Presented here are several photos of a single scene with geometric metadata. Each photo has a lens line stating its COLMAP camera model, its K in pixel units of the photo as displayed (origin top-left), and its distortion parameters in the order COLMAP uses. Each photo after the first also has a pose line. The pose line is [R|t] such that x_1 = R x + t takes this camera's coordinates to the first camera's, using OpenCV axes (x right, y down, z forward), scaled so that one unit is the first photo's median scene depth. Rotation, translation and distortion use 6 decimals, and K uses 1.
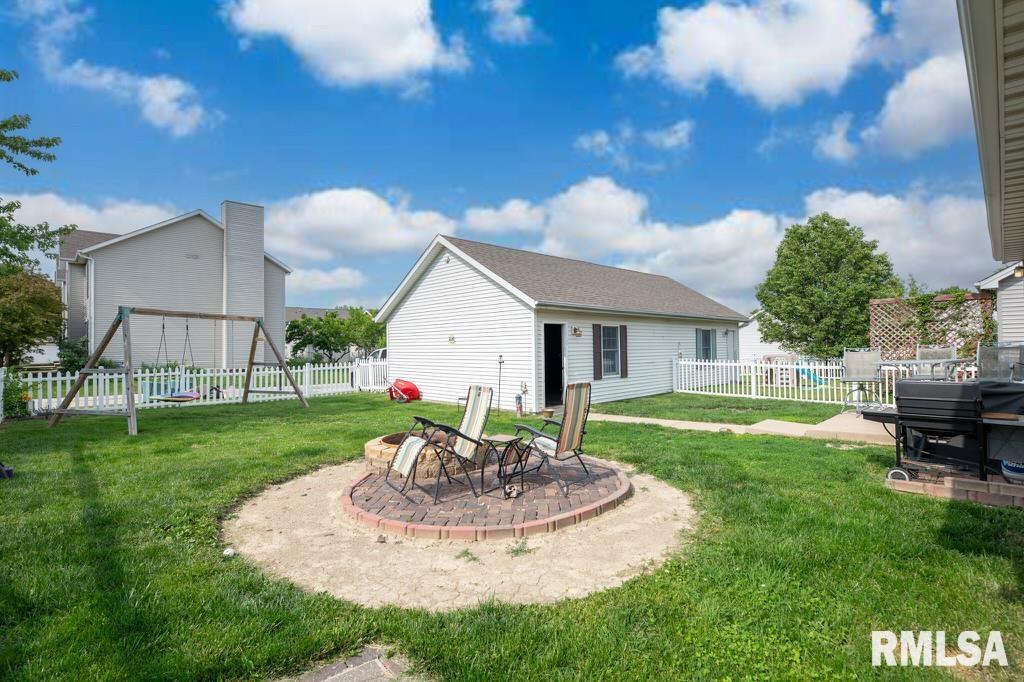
lens RADIAL K [[487.3, 0, 510.3], [0, 487.3, 337.4], [0, 0, 1]] dist [0.000120, 0.001064]
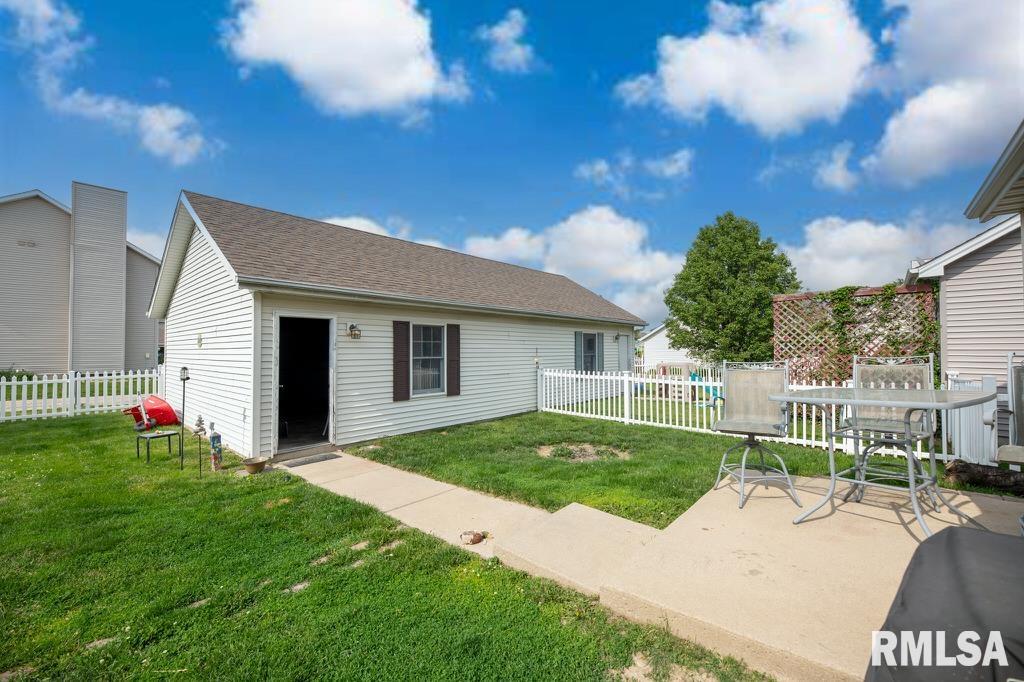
lens RADIAL K [[414.5, 0, 513.2], [0, 414.5, 347.6], [0, 0, 1]] dist [-0.003631, -0.000364]
pose [[0.997614, 0.008453, 0.068514, 0.277306], [-0.009273, 0.999889, 0.011659, 0.002256], [-0.068408, -0.012266, 0.997582, 0.368187]]
